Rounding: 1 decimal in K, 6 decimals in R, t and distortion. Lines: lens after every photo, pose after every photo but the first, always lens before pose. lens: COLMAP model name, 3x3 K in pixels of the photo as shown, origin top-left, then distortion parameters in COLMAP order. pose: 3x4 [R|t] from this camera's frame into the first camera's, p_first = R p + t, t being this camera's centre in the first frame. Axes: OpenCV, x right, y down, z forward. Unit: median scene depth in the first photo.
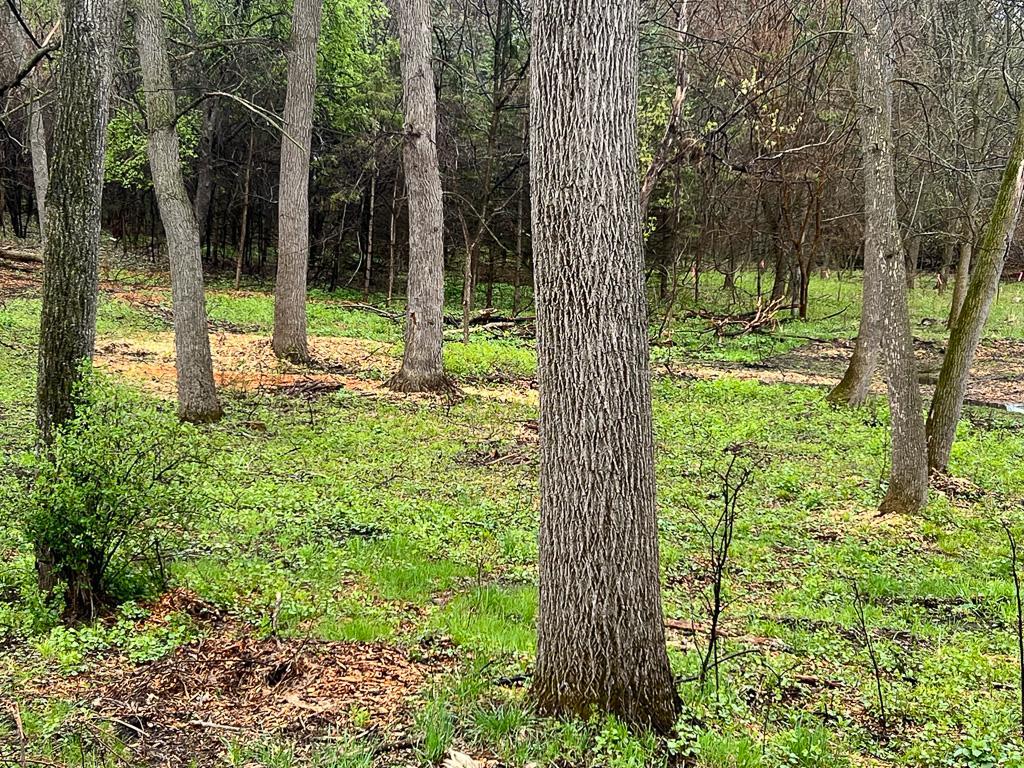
lens RADIAL K [[1718.0, 0, 515.6], [0, 1718.0, 386.1], [0, 0, 1]] dist [0.174241, 0.000000]
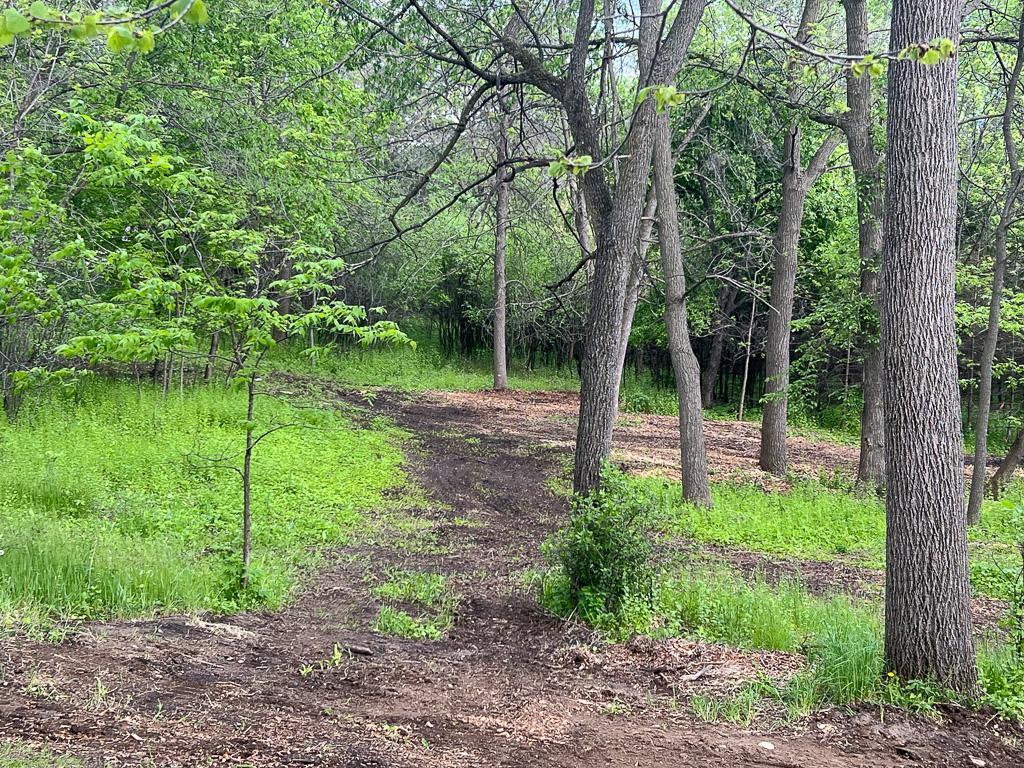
lens RADIAL K [[1718.0, 0, 509.8], [0, 1718.0, 385.3], [0, 0, 1]] dist [0.174241, 0.000000]
pose [[0.945431, 0.000393, -0.325822, 0.200145], [-0.027919, 0.996419, -0.079809, 0.051548], [0.324624, 0.084551, 0.942057, -0.552434]]
